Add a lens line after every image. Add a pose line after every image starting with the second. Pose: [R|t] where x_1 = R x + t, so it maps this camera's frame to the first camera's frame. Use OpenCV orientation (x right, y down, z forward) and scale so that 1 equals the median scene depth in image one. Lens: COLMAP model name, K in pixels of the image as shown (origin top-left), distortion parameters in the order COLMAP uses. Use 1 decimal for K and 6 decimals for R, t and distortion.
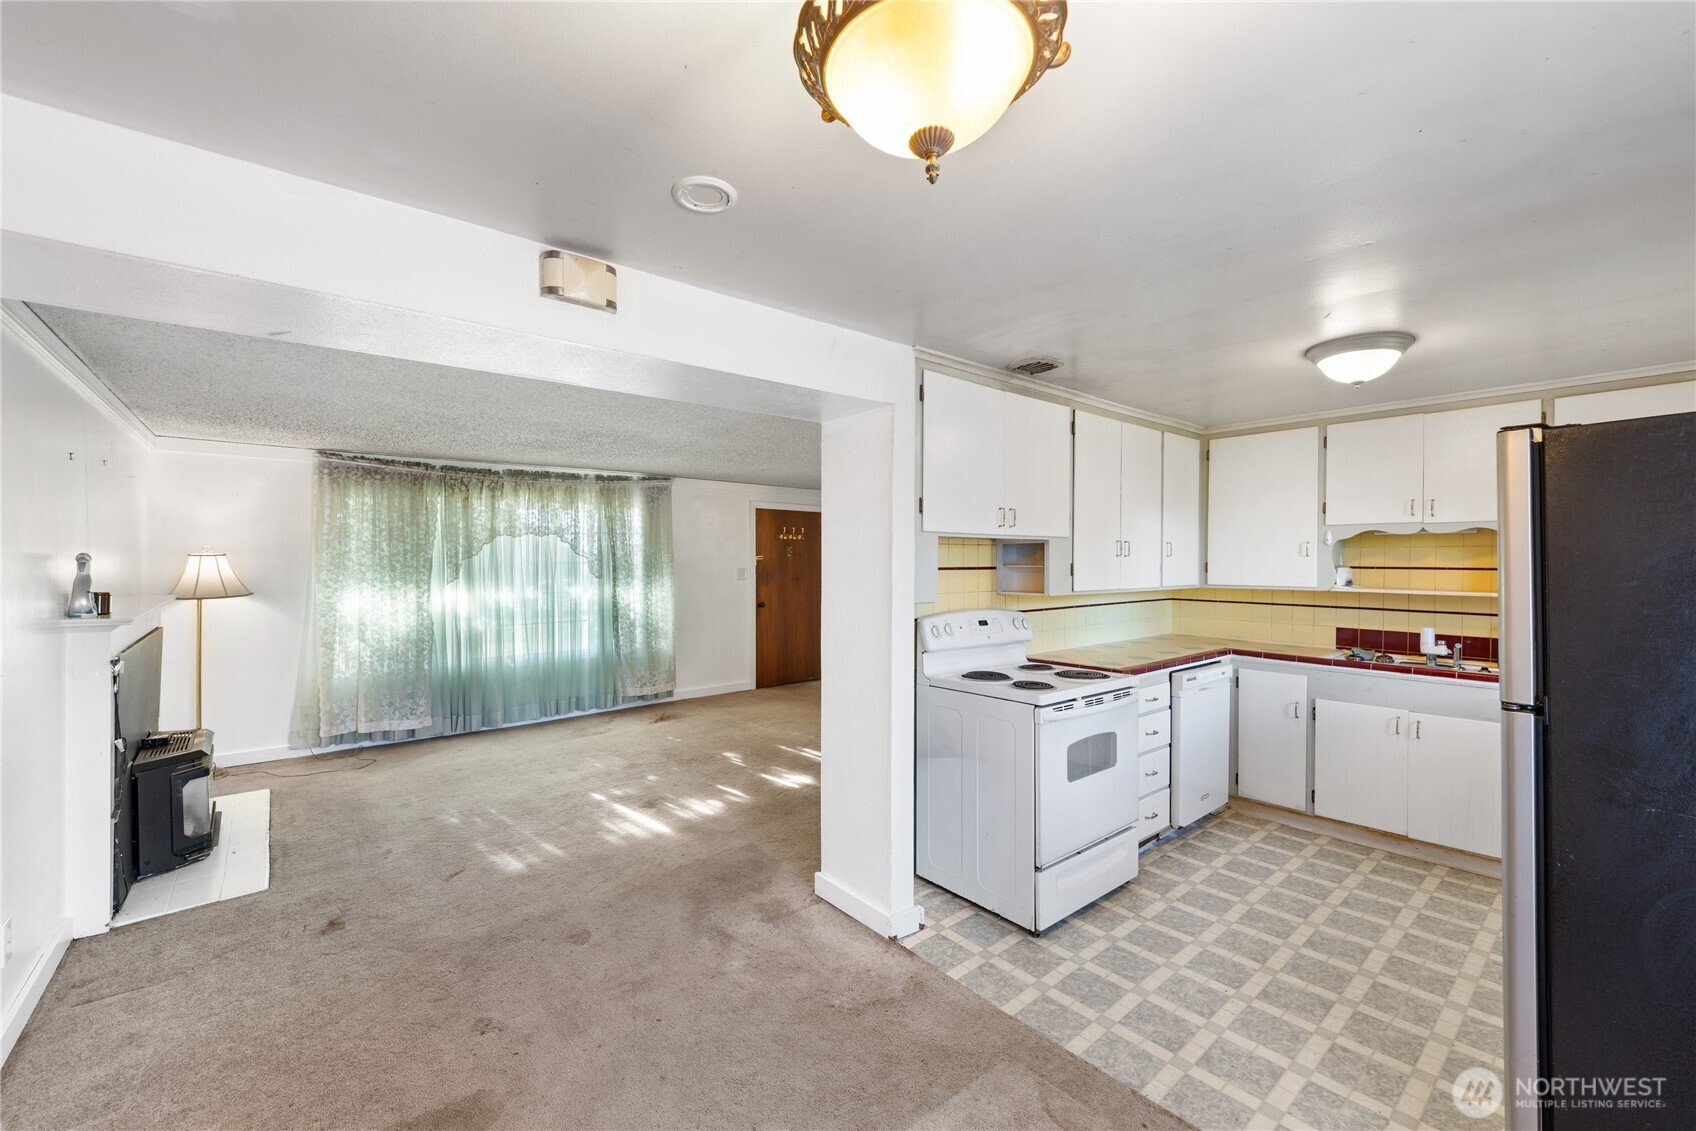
lens RADIAL K [[681.8, 0, 840.8], [0, 681.8, 571.5], [0, 0, 1]] dist [0.018095, -0.012138]
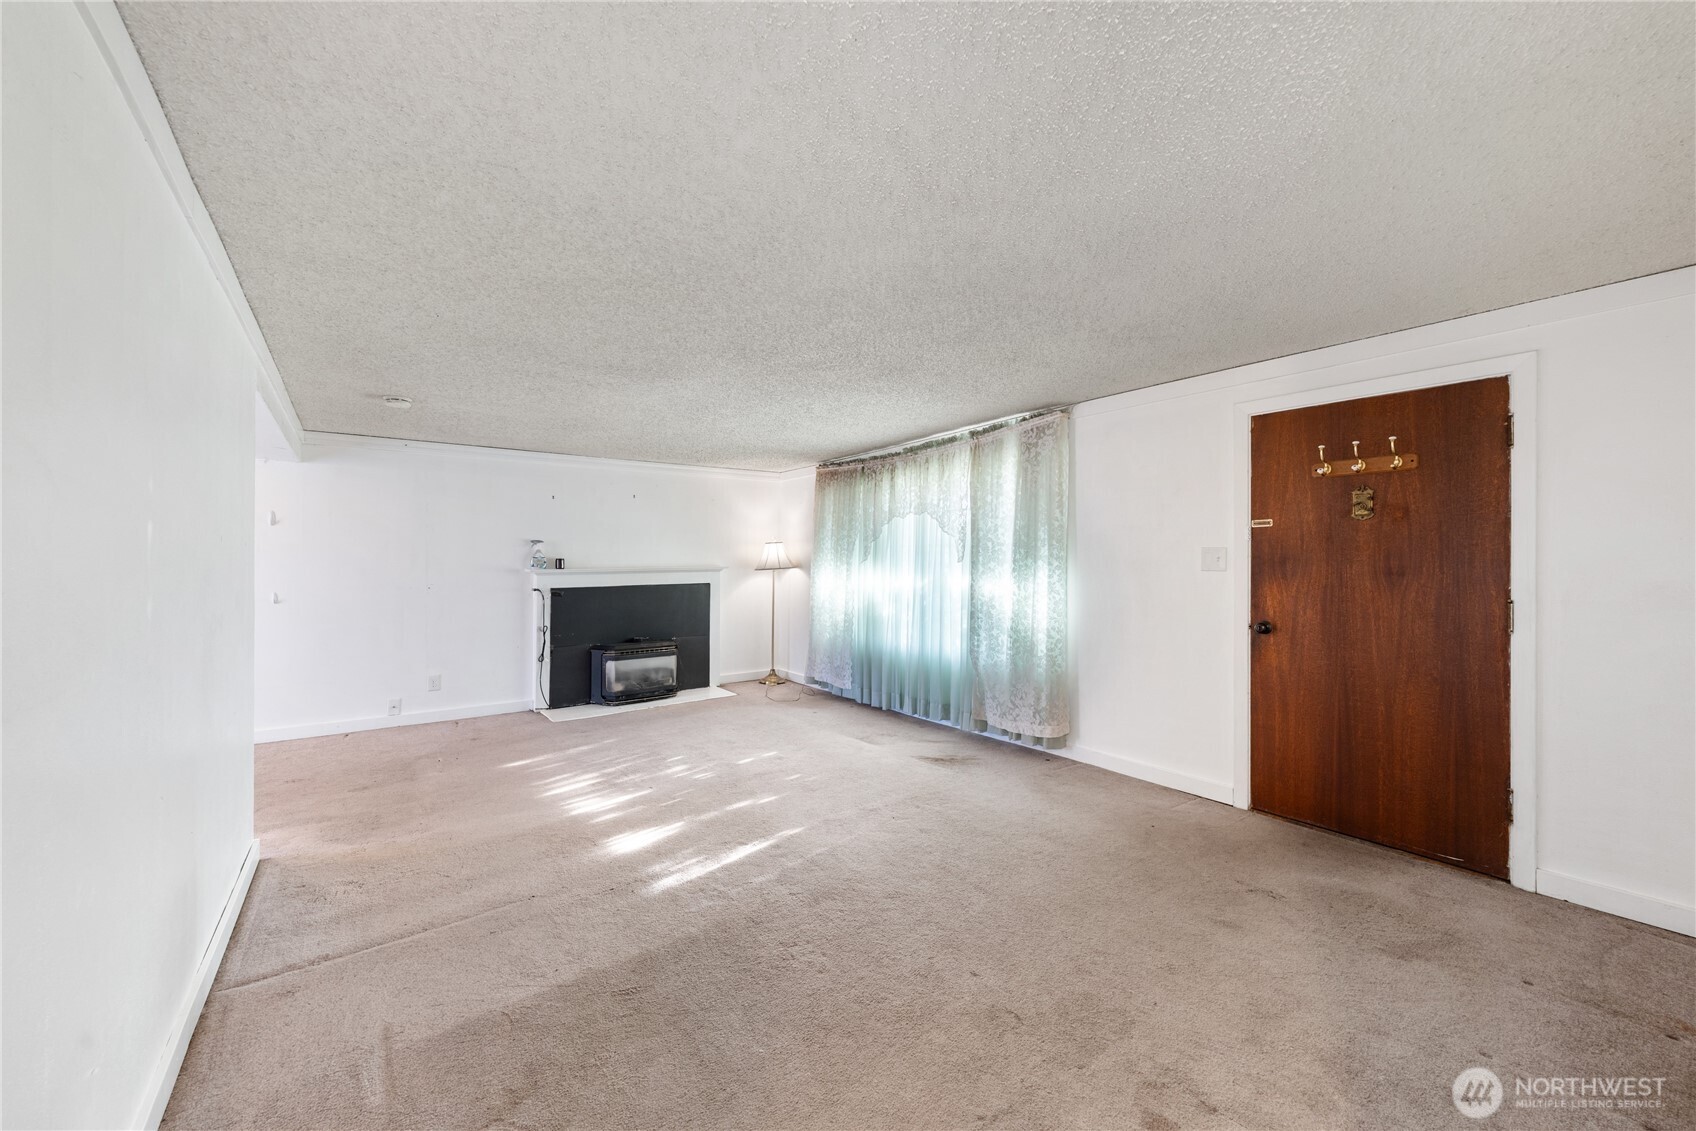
lens RADIAL K [[643.1, 0, 839.1], [0, 643.1, 566.3], [0, 0, 1]] dist [0.007025, -0.000197]
pose [[-0.057752, 0.009078, -0.998290, 0.484299], [-0.014142, 0.999851, 0.009910, 0.011790], [0.998231, 0.014690, -0.057615, 1.093278]]
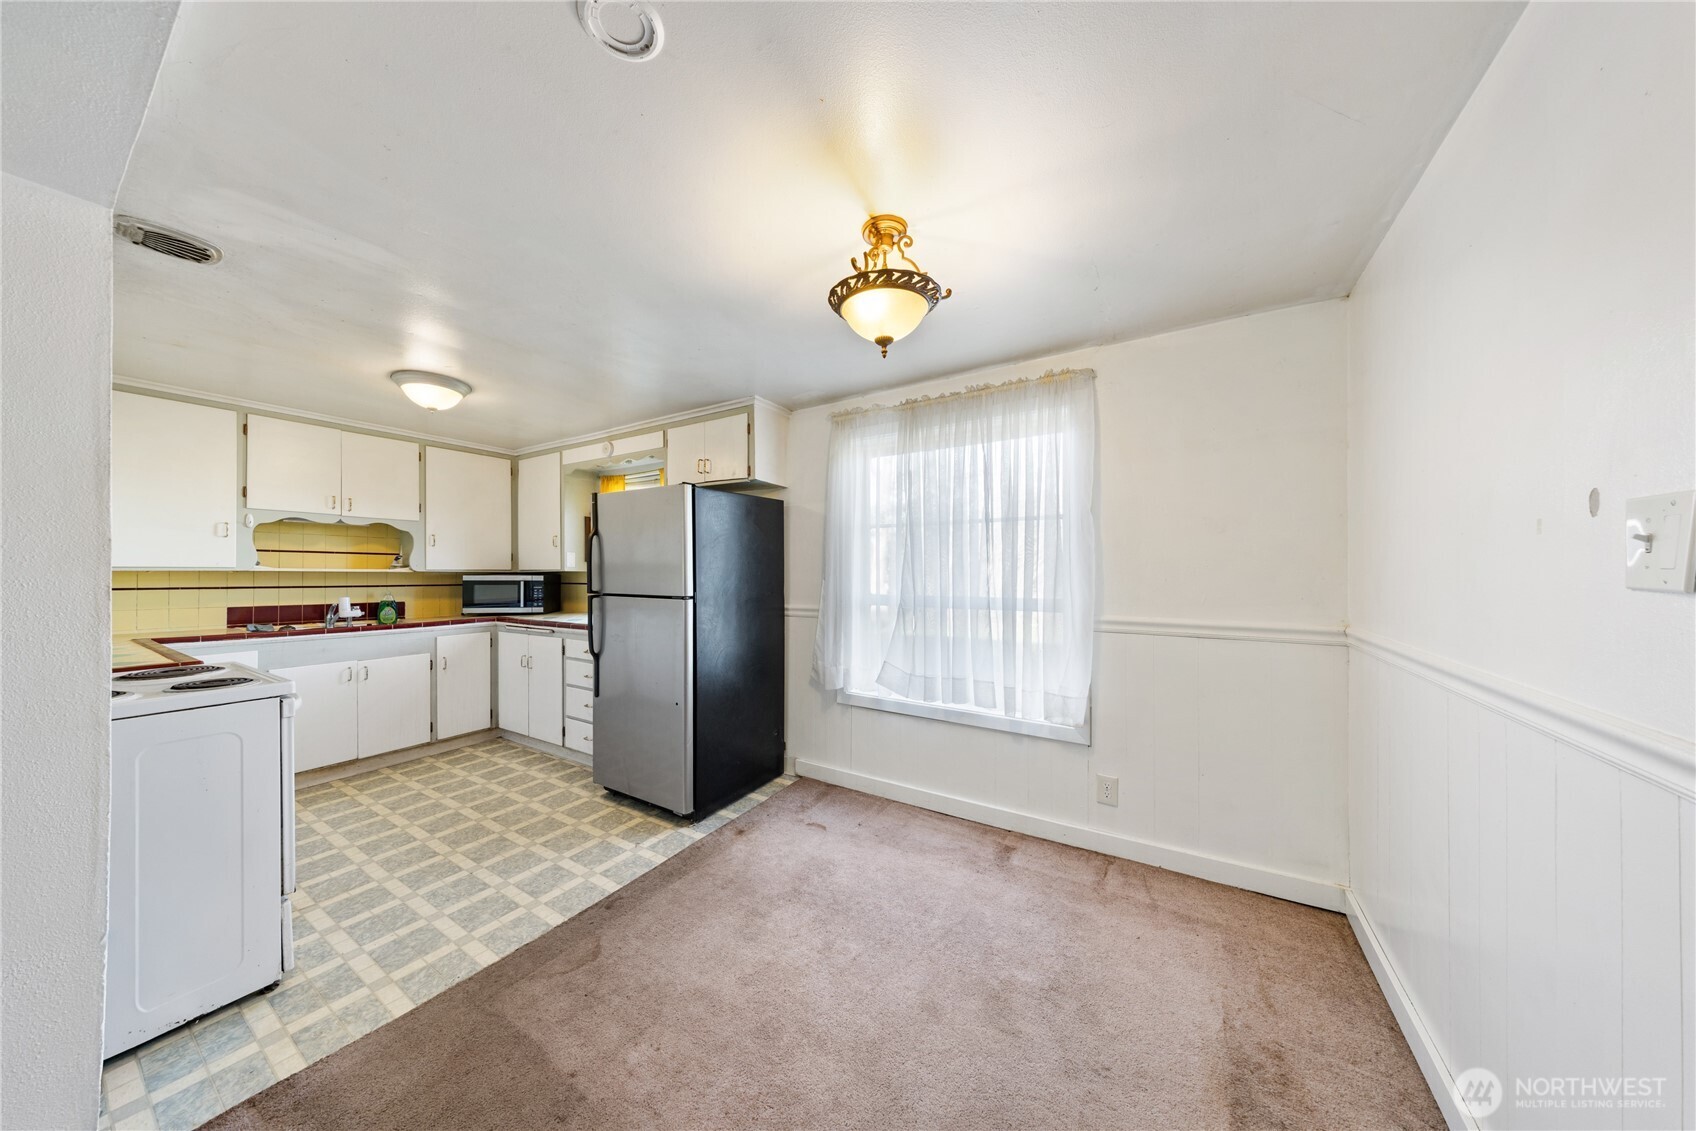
lens RADIAL K [[528.5, 0, 843.4], [0, 528.5, 568.6], [0, 0, 1]] dist [0.001161, -0.000151]
pose [[-0.314378, 0.005298, 0.949283, -0.262793], [0.012449, 0.999921, -0.001458, 0.028163], [-0.949216, 0.011359, -0.314419, 0.289122]]
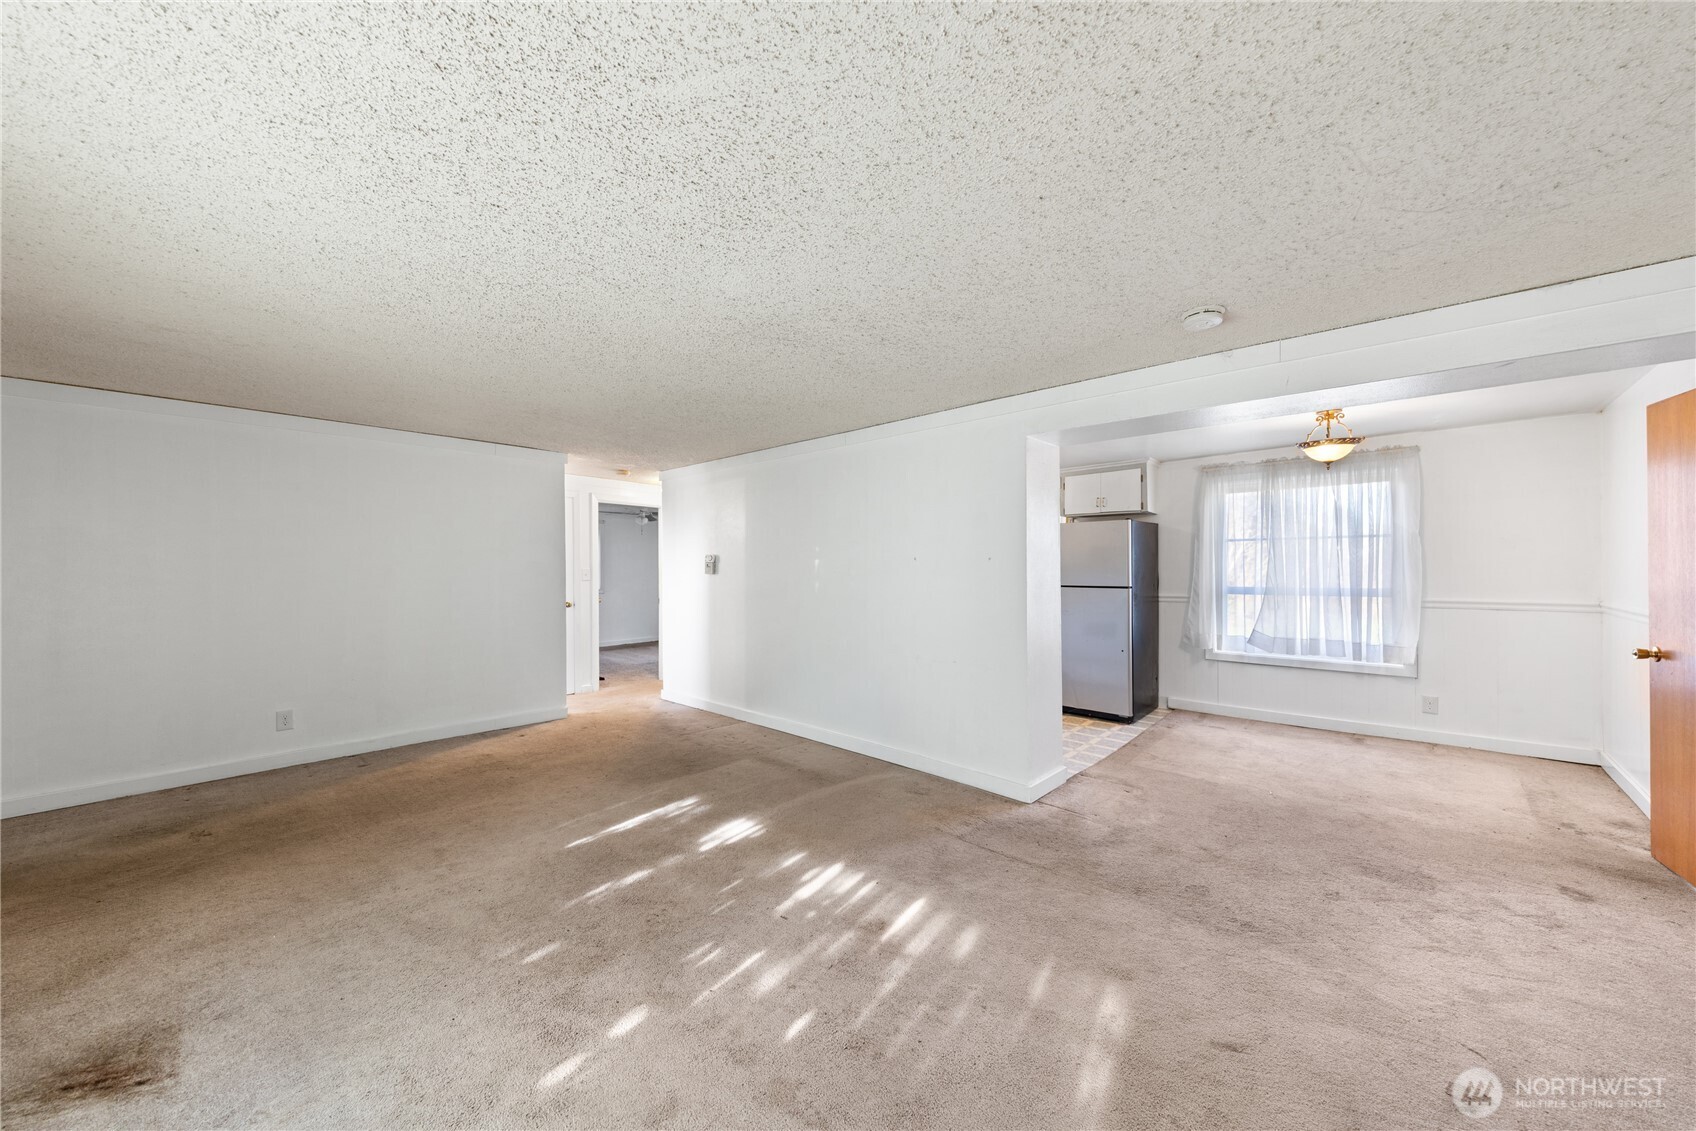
lens RADIAL K [[605.4, 0, 840.1], [0, 605.4, 569.9], [0, 0, 1]] dist [0.006863, -0.000087]
pose [[-0.128246, 0.002539, 0.991739, -0.641980], [0.017347, 0.999849, -0.000316, 0.017968], [-0.991591, 0.017163, -0.128271, 0.860671]]
